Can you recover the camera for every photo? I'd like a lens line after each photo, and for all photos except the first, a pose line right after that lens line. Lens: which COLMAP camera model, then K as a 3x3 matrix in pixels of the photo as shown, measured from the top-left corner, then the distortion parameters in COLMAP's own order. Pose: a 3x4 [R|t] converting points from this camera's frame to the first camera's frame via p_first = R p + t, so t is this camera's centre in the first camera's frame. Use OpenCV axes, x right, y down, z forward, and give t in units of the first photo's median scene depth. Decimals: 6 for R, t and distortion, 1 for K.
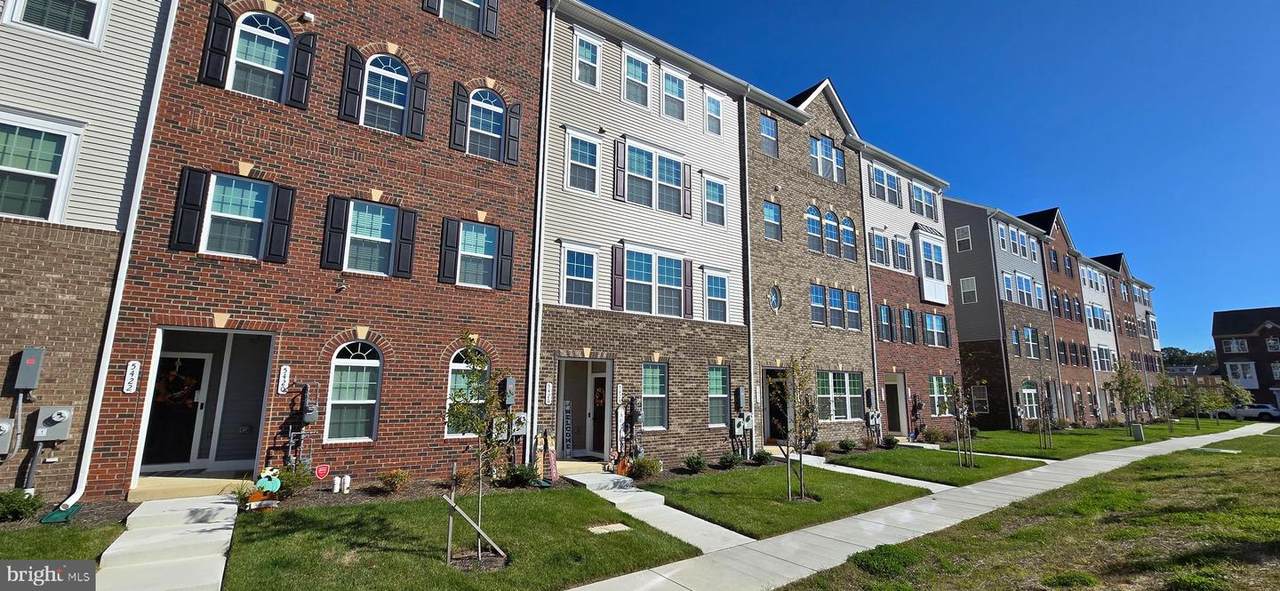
lens RADIAL K [[525.1, 0, 653.5], [0, 525.1, 297.7], [0, 0, 1]] dist [-0.005431, 0.001220]
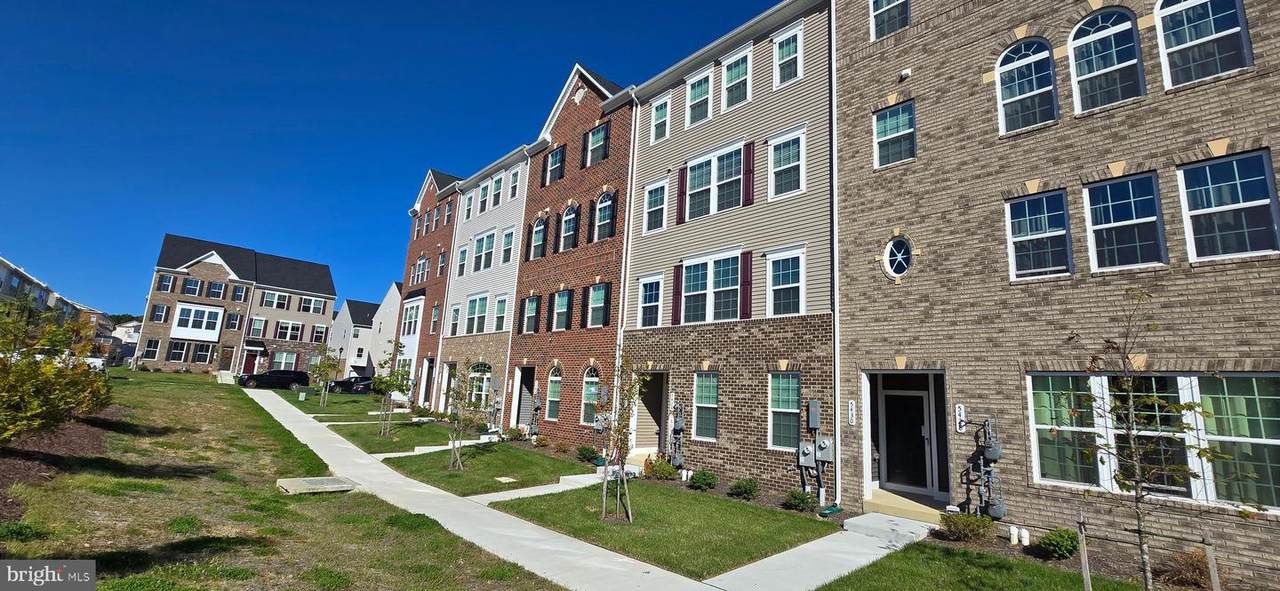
lens RADIAL K [[525.1, 0, 648.3], [0, 525.1, 296.4], [0, 0, 1]] dist [-0.005431, 0.001220]
pose [[0.122217, -0.185227, -0.975066, 0.965902], [0.124905, 0.977491, -0.170032, 0.140127], [0.984612, -0.101010, 0.142602, 0.770240]]
